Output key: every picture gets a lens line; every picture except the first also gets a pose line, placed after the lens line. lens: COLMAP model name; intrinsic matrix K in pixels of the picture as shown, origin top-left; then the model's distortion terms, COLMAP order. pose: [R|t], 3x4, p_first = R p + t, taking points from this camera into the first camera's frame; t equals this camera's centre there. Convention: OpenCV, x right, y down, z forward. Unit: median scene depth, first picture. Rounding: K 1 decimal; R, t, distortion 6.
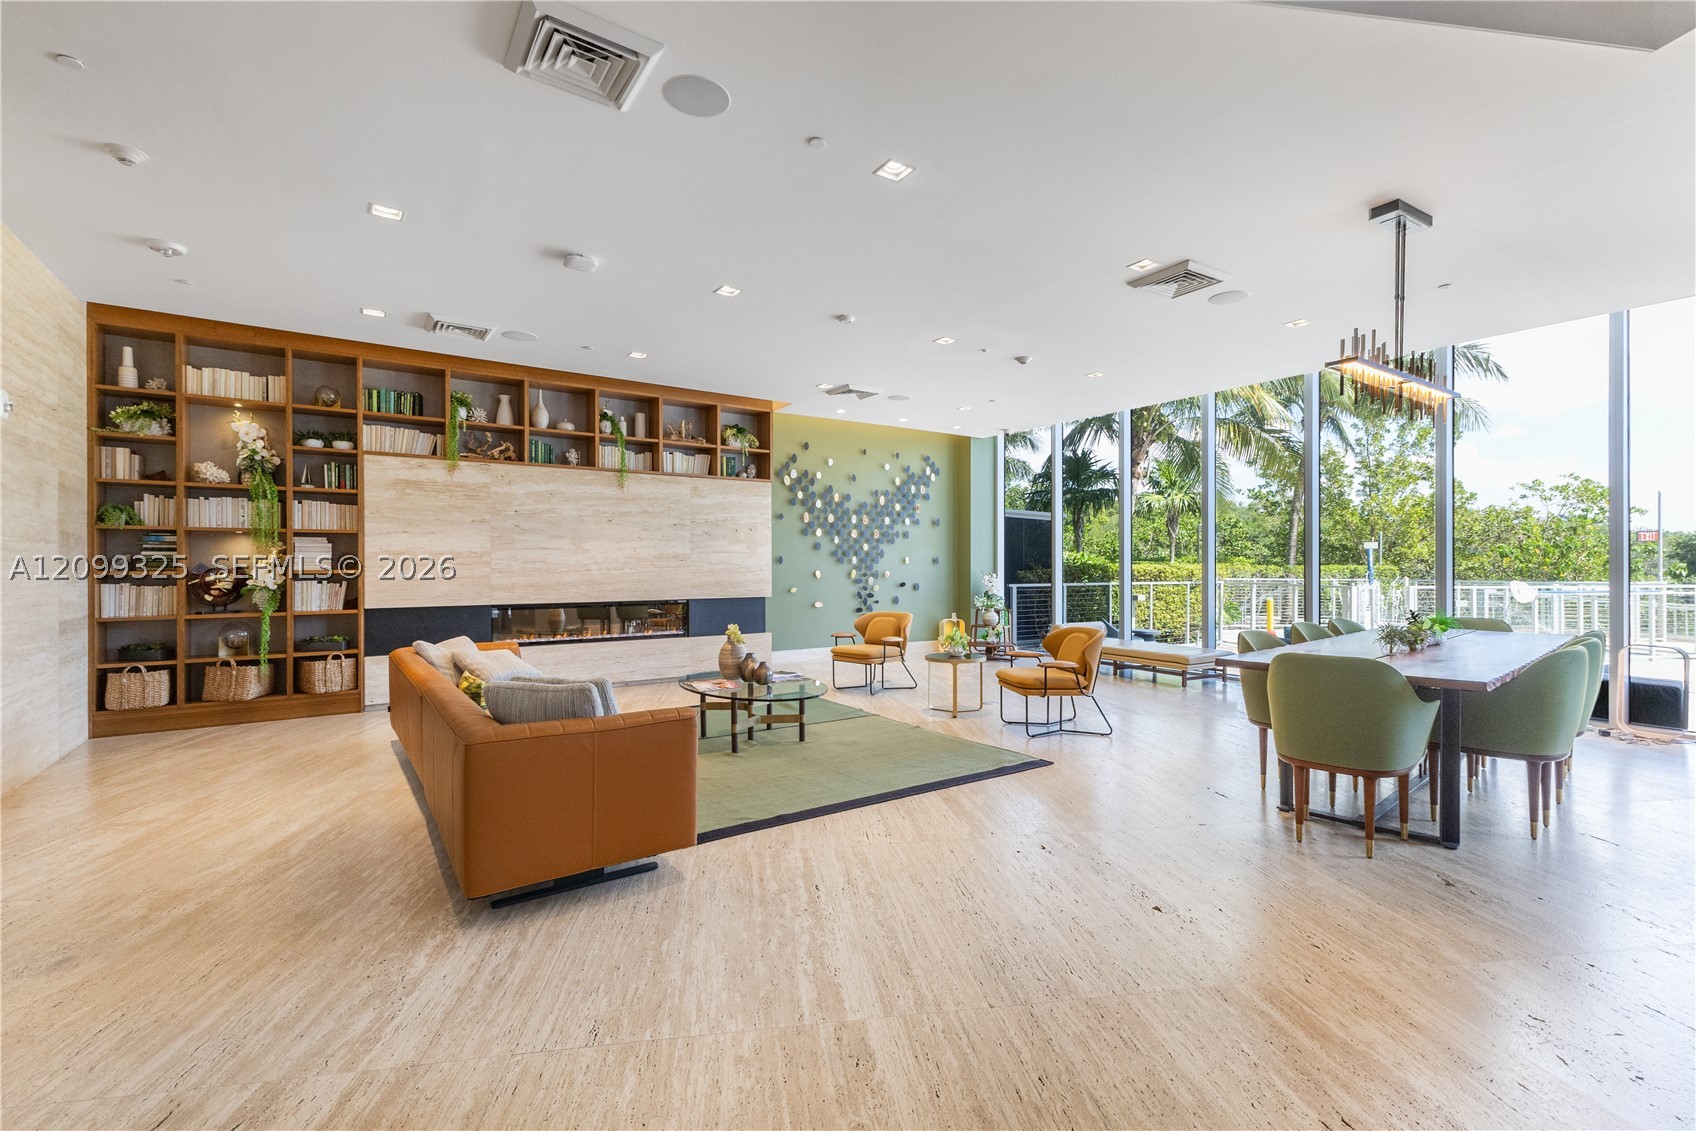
lens RADIAL K [[731.4, 0, 846.7], [0, 731.4, 570.7], [0, 0, 1]] dist [0.002302, 0.000126]
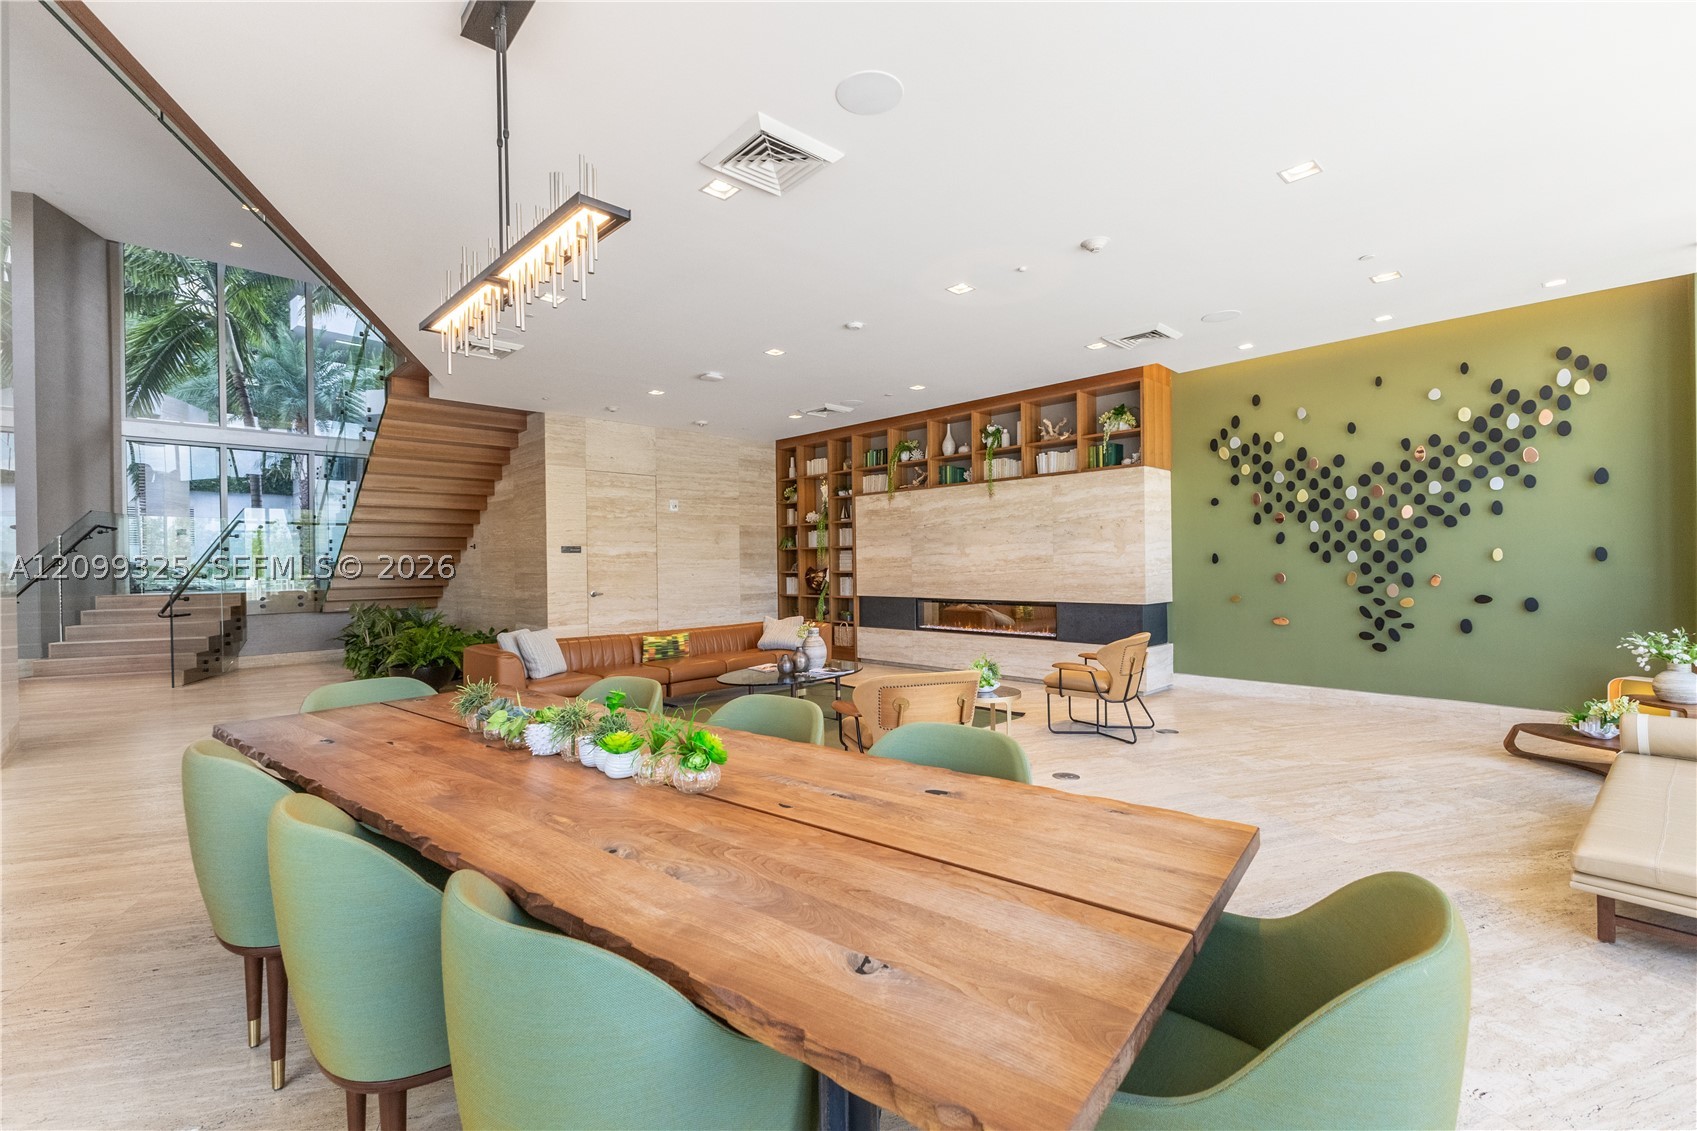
lens RADIAL K [[731.8, 0, 844.9], [0, 731.8, 564.9], [0, 0, 1]] dist [0.002302, 0.000126]
pose [[0.177206, 0.003096, -0.984169, 0.677919], [0.007054, 0.999965, 0.004416, -0.015970], [0.984149, -0.007725, 0.177178, 0.545885]]
